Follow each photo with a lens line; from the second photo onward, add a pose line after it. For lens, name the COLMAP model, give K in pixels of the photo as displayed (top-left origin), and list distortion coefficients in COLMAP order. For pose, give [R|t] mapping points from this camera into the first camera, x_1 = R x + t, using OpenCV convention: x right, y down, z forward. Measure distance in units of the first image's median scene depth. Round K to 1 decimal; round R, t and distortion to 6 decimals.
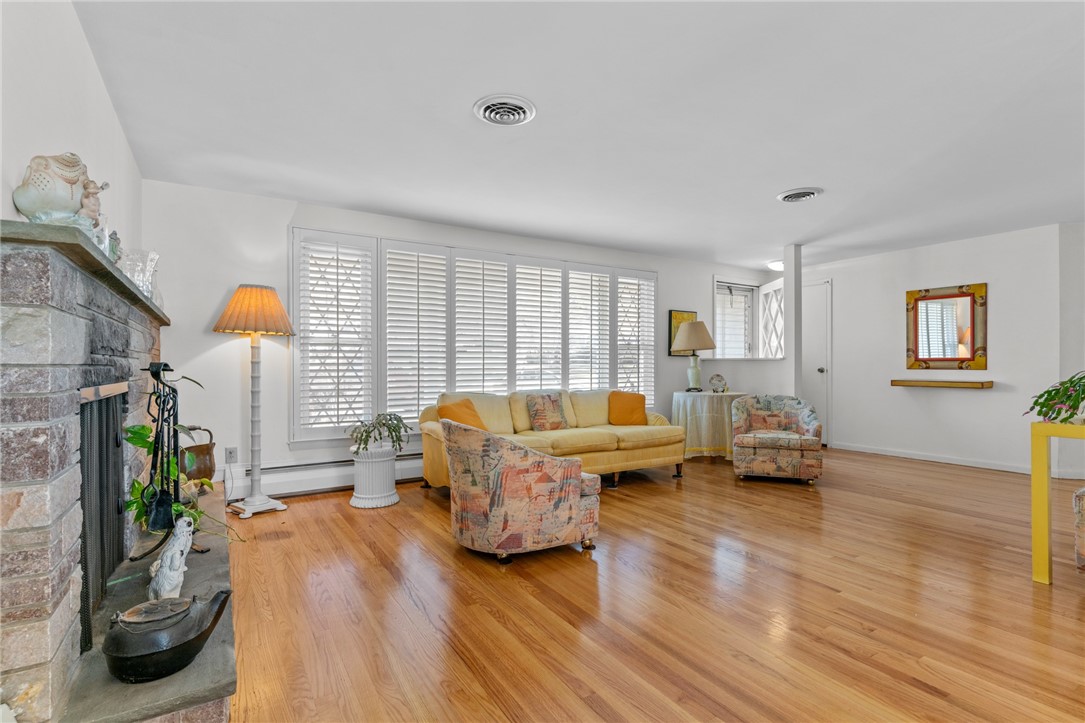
lens RADIAL K [[528.2, 0, 553.8], [0, 528.2, 363.3], [0, 0, 1]] dist [0.024459, -0.000064]
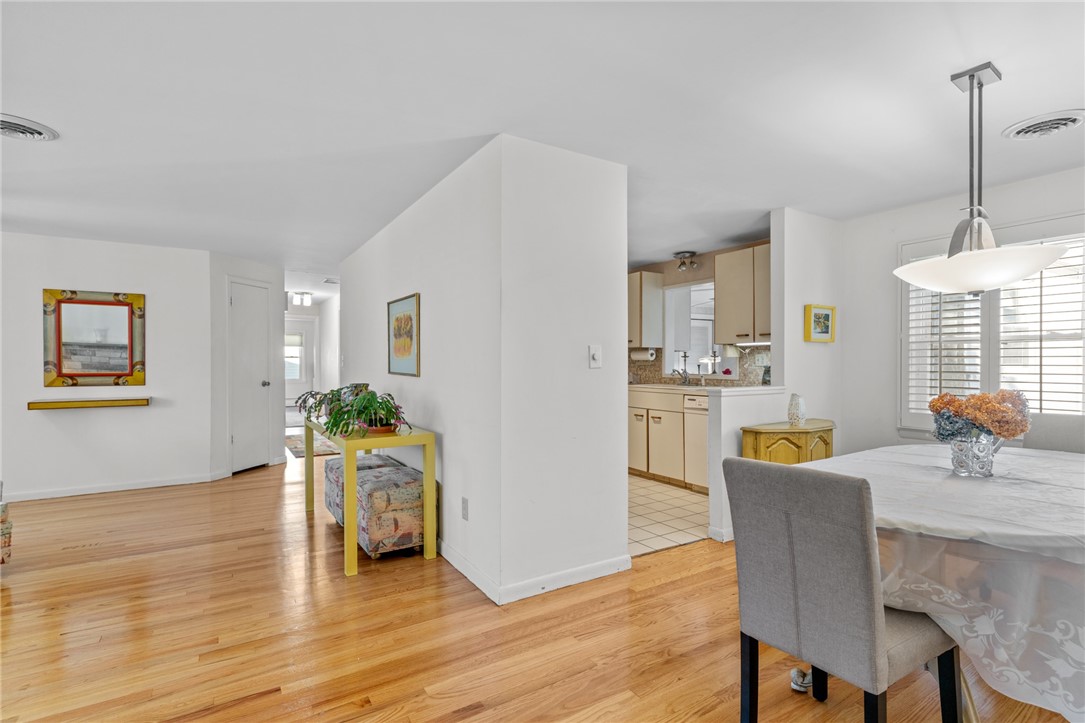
lens RADIAL K [[517.9, 0, 544.1], [0, 517.9, 363.8], [0, 0, 1]] dist [0.001261, 0.000052]
pose [[0.018258, -0.002060, 0.999831, -0.107796], [0.000593, 0.999998, 0.002049, -0.027885], [-0.999833, 0.000556, 0.018259, 0.276531]]
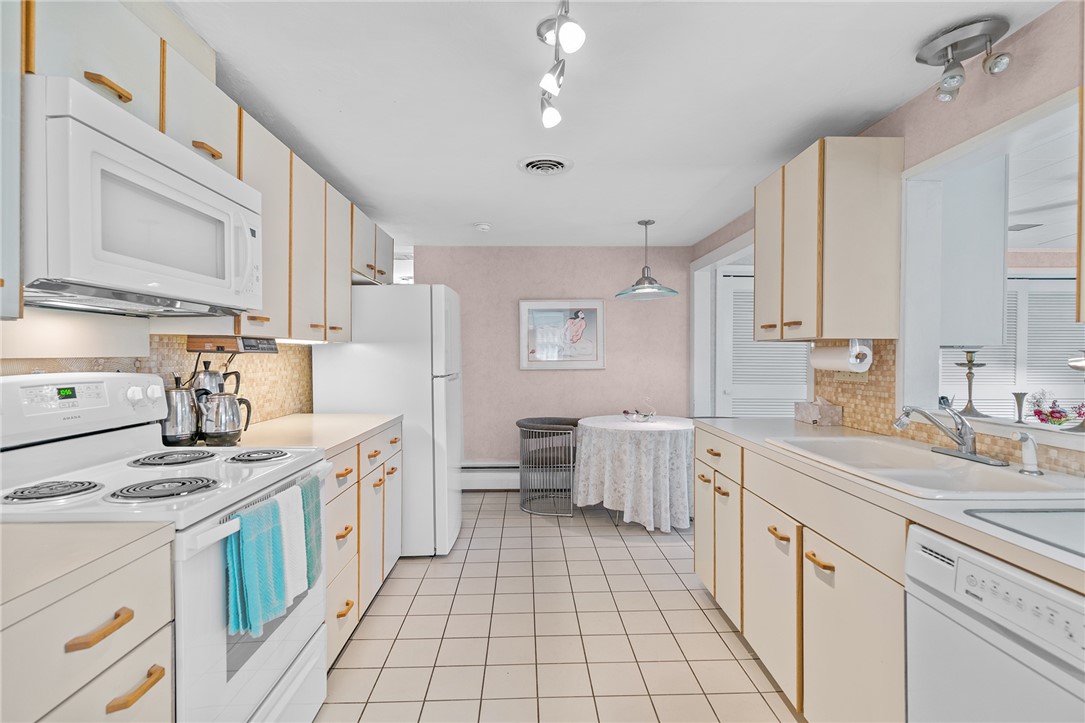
lens RADIAL K [[512.3, 0, 542.4], [0, 512.3, 361.9], [0, 0, 1]] dist [0.002399, 0.000173]
pose [[0.517390, -0.012643, 0.855656, 0.519513], [0.000504, 0.999895, 0.014470, -0.047870], [-0.855750, -0.007056, 0.517342, 0.070667]]
